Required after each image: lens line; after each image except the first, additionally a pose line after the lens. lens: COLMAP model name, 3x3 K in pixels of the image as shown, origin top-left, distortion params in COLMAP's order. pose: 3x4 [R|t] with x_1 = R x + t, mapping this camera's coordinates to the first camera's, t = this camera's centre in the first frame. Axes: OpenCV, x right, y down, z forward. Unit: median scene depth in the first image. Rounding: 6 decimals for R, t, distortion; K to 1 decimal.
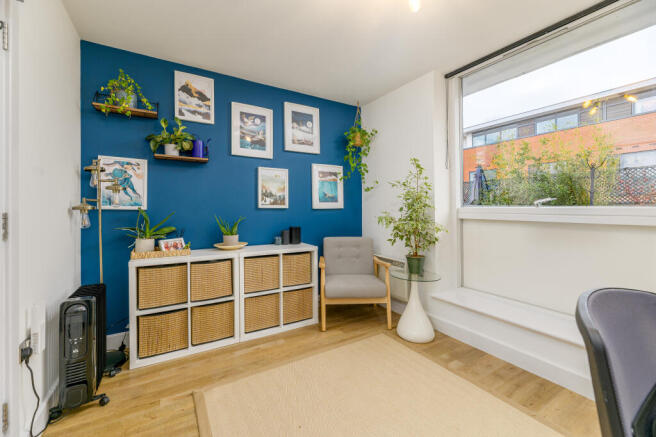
lens RADIAL K [[265.1, 0, 328.7], [0, 265.1, 204.6], [0, 0, 1]] dist [-0.000529, 0.000021]
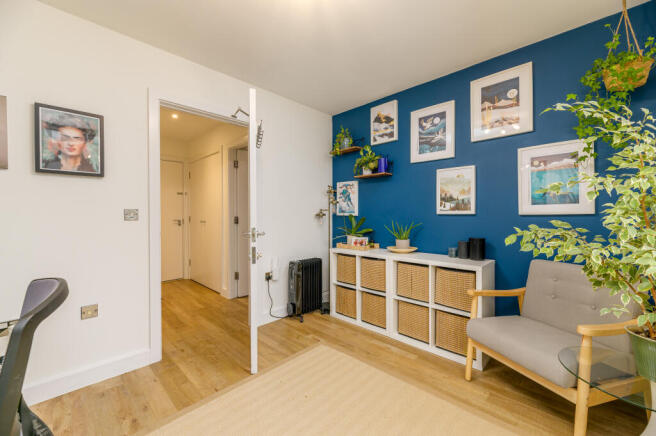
lens RADIAL K [[264.9, 0, 329.3], [0, 264.9, 214.0], [0, 0, 1]] dist [0.000435, 0.000219]
pose [[0.259966, -0.003003, -0.965613, 0.579118], [0.018617, 0.999825, 0.001902, 0.003887], [0.965438, -0.018471, 0.259976, 0.428207]]
